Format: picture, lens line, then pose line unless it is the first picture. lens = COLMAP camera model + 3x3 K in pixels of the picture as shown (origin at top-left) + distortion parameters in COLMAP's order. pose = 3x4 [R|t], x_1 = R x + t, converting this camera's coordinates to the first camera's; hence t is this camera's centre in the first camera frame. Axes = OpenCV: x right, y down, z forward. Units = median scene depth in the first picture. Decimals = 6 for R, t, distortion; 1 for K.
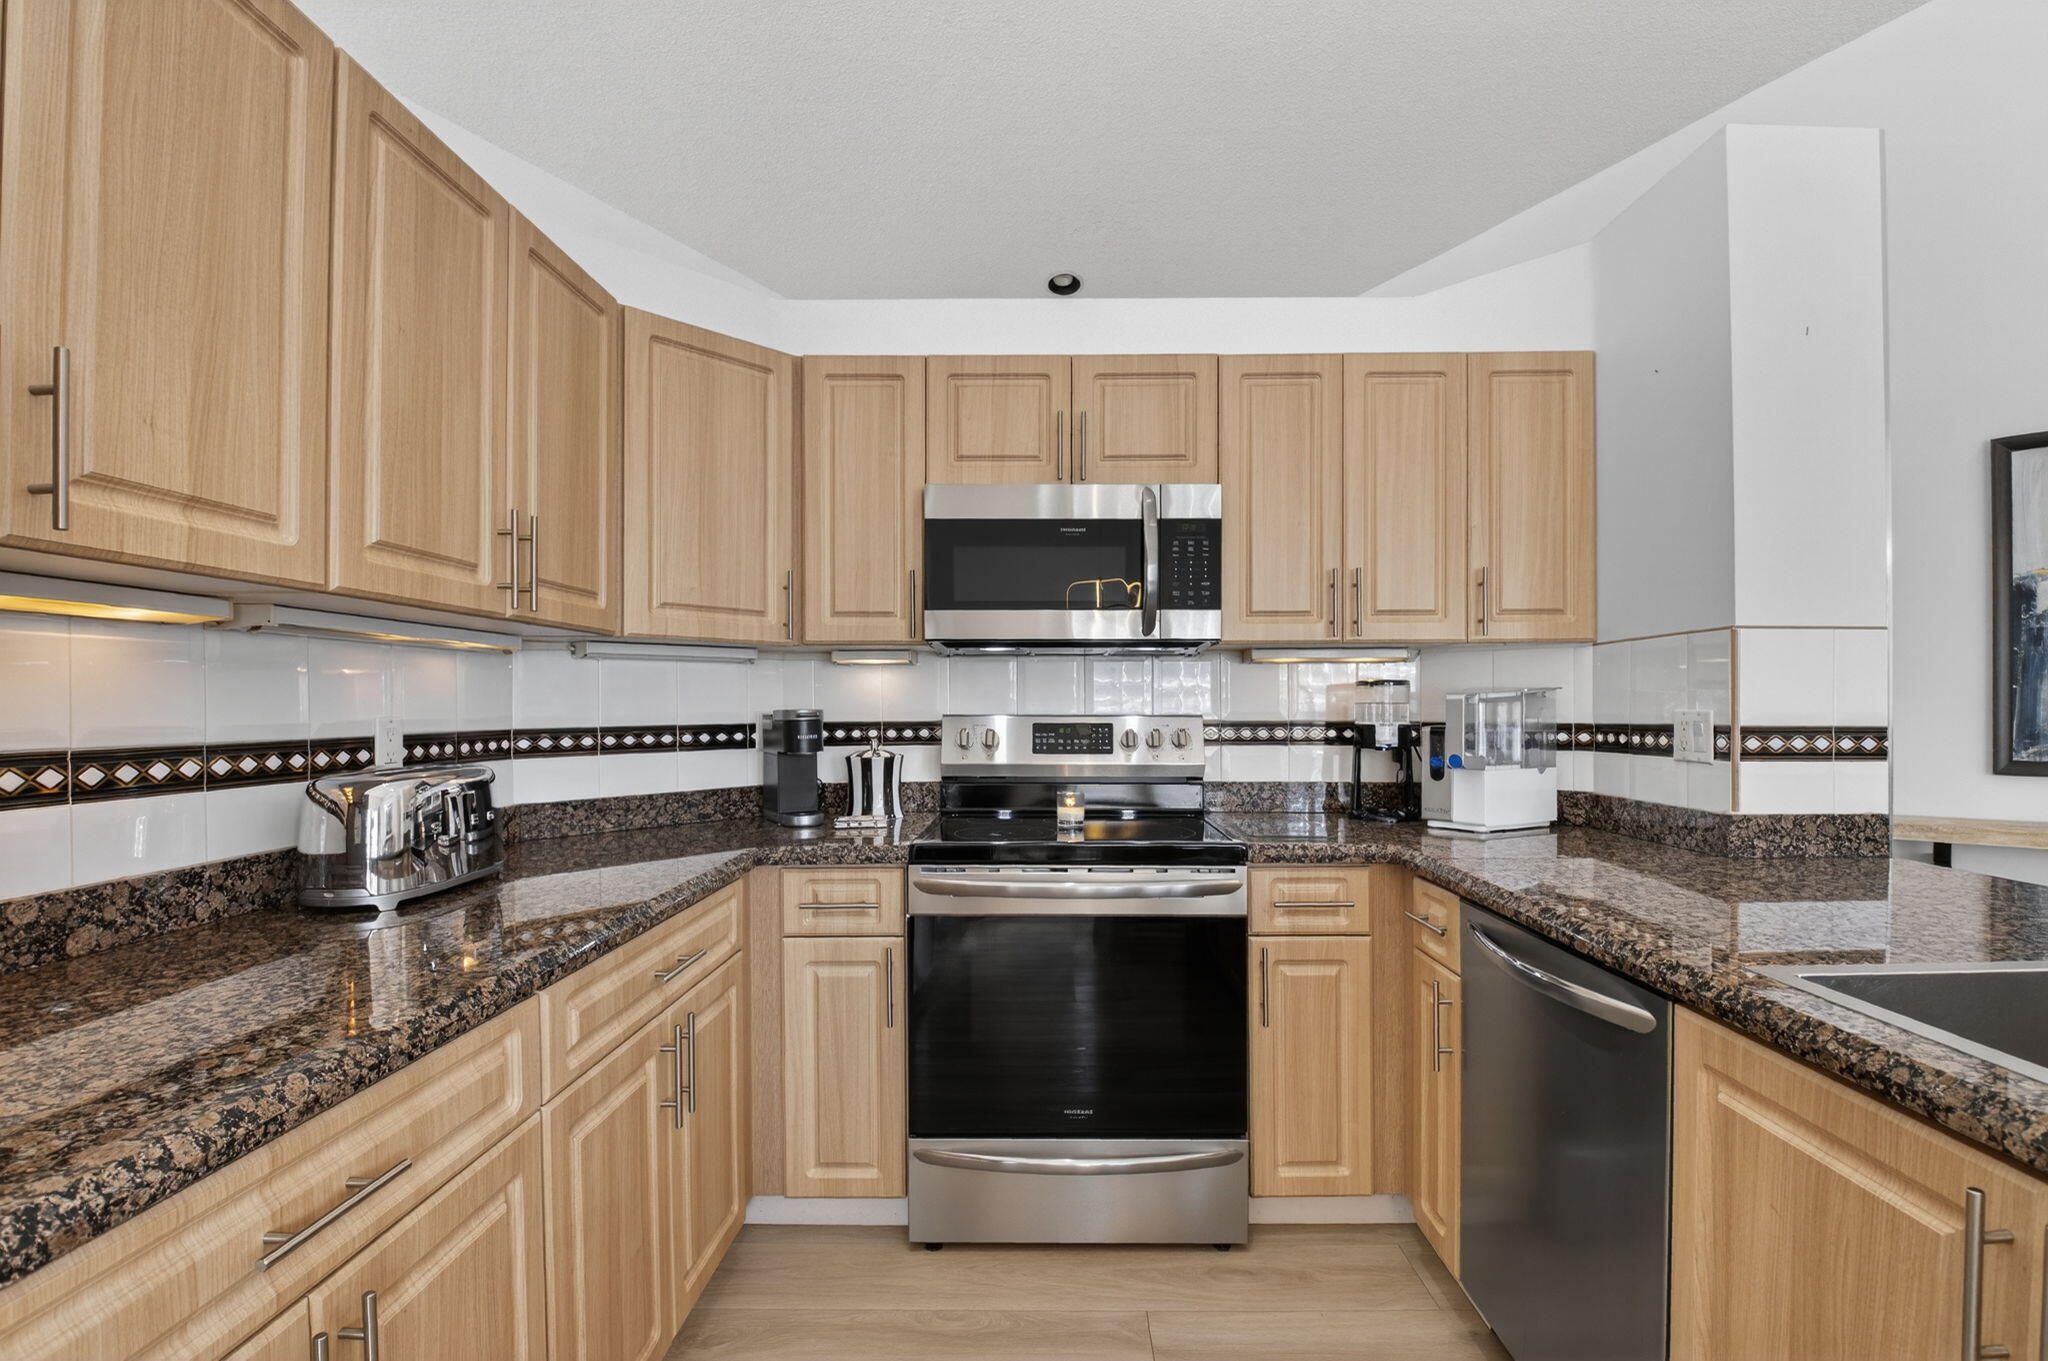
lens RADIAL K [[903.6, 0, 1041.5], [0, 903.6, 706.0], [0, 0, 1]] dist [-0.000209, -0.015007]
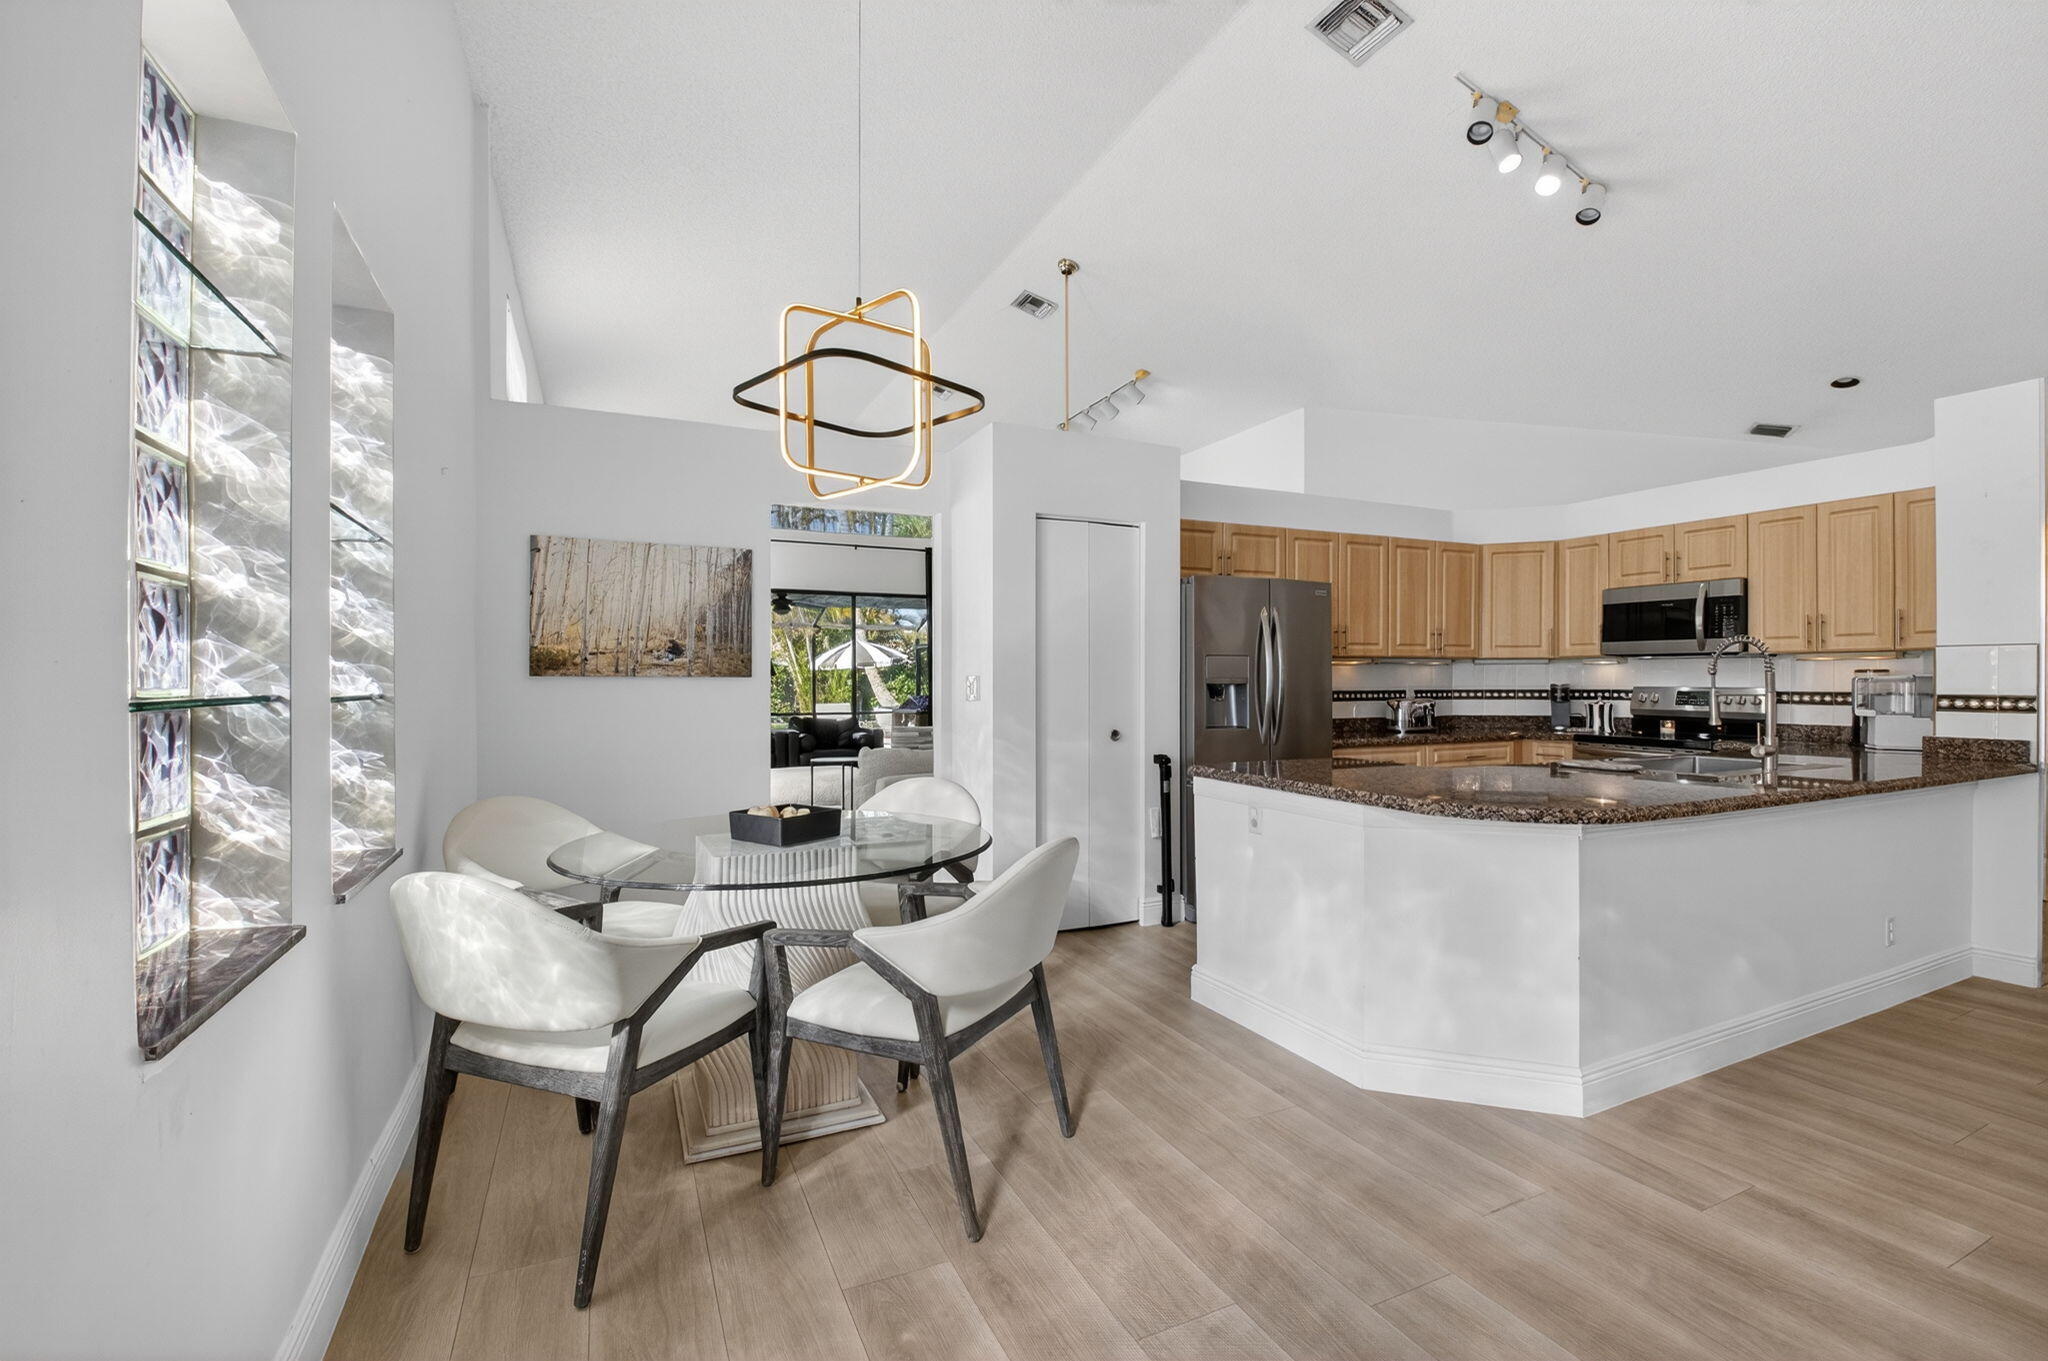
lens RADIAL K [[903.6, 0, 1039.2], [0, 903.6, 697.8], [0, 0, 1]] dist [-0.000209, -0.015007]
pose [[0.446967, 0.019092, -0.894347, 1.520614], [-0.002214, 0.999793, 0.020236, -0.005398], [0.894548, -0.007065, 0.446917, -1.593080]]
